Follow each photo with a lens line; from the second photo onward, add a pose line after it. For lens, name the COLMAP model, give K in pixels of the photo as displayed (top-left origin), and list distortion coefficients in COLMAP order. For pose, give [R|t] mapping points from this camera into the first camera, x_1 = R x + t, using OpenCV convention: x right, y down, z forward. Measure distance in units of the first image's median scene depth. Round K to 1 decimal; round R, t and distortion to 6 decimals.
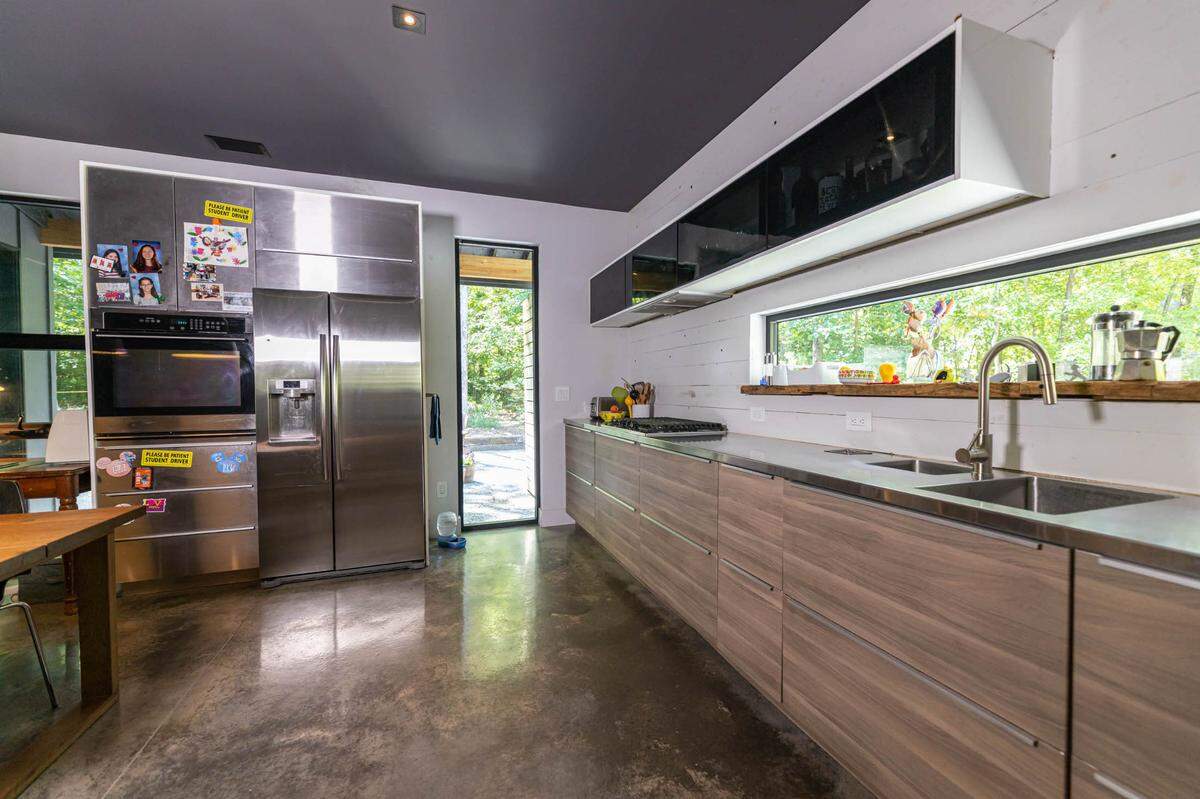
lens RADIAL K [[475.4, 0, 597.8], [0, 475.4, 398.8], [0, 0, 1]] dist [0.001932, -0.000209]
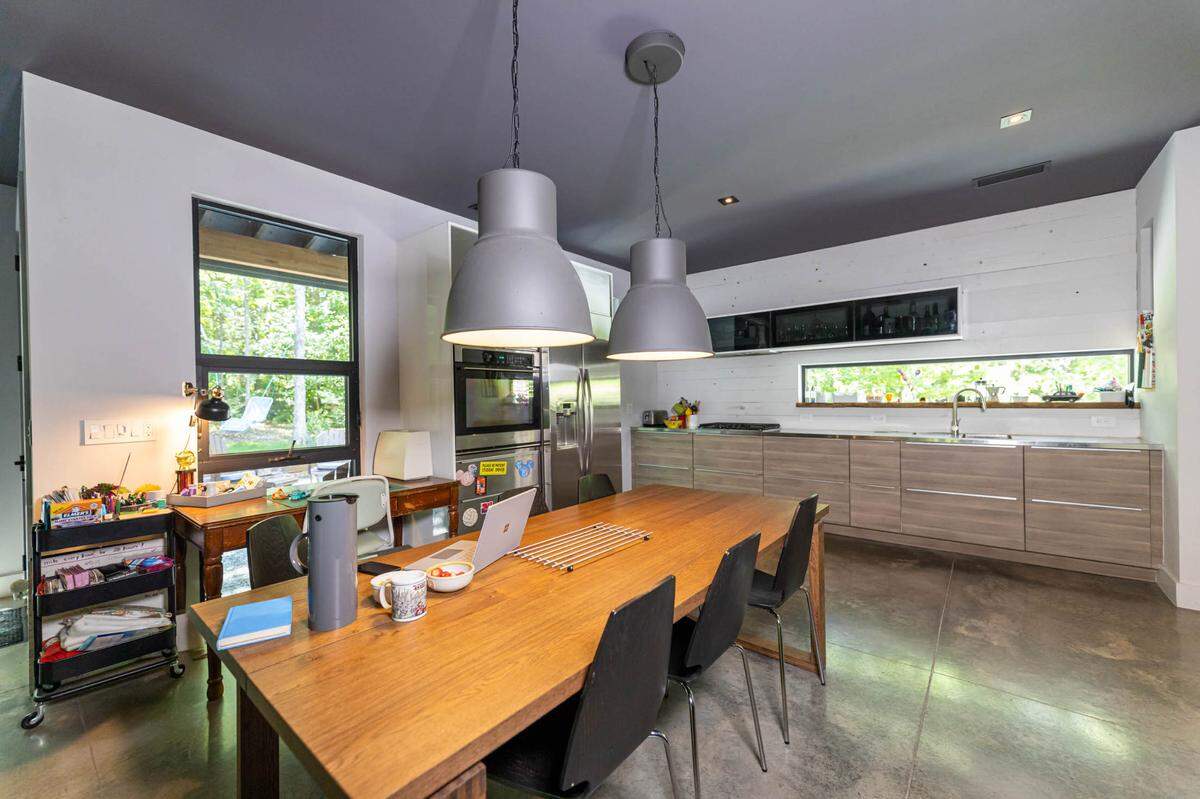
lens RADIAL K [[475.4, 0, 589.6], [0, 475.4, 402.4], [0, 0, 1]] dist [0.001932, -0.000209]
pose [[0.857097, -0.012260, 0.515009, -1.803767], [0.020351, 0.999742, -0.010069, -0.035476], [-0.514753, 0.019111, 0.857126, -0.240724]]
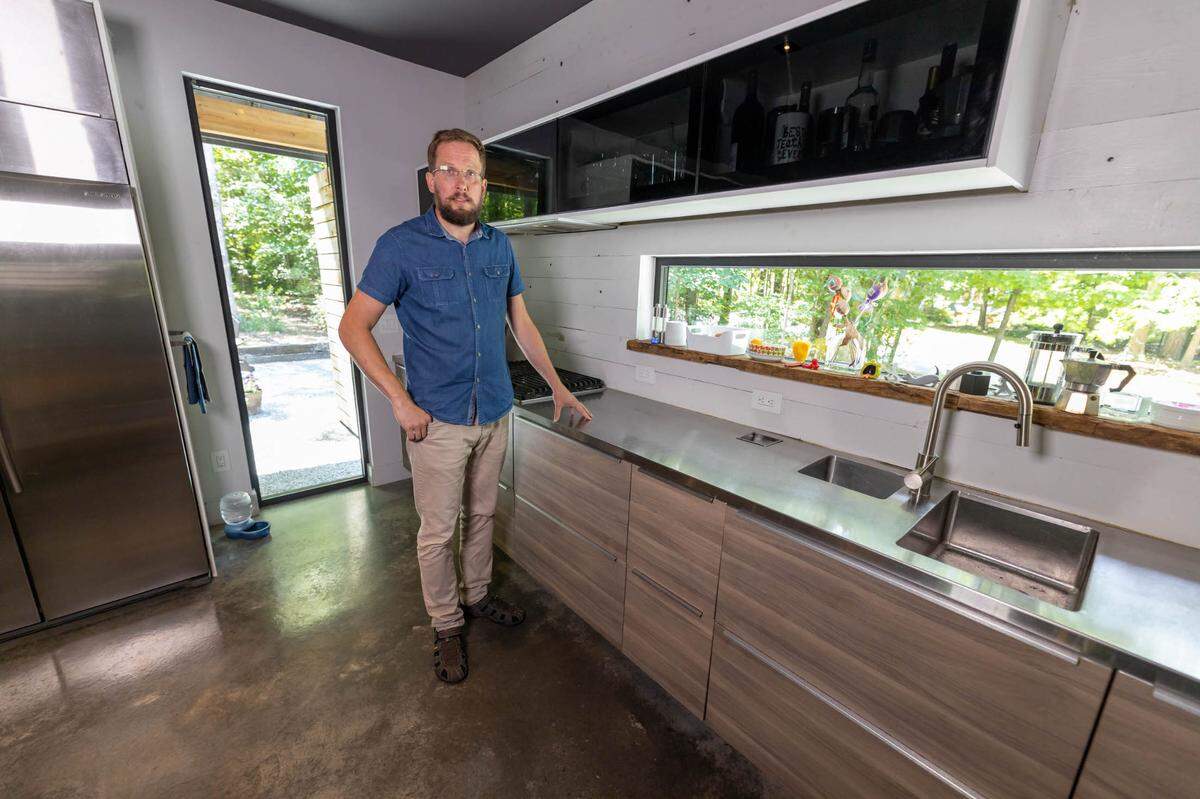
lens RADIAL K [[475.4, 0, 600.0], [0, 475.4, 400.3], [0, 0, 1]] dist [0.001932, -0.000209]
pose [[0.929093, -0.059953, 0.364956, -0.092802], [-0.026024, 0.973731, 0.226210, -0.156370], [-0.368931, -0.219668, 0.903126, 0.282830]]
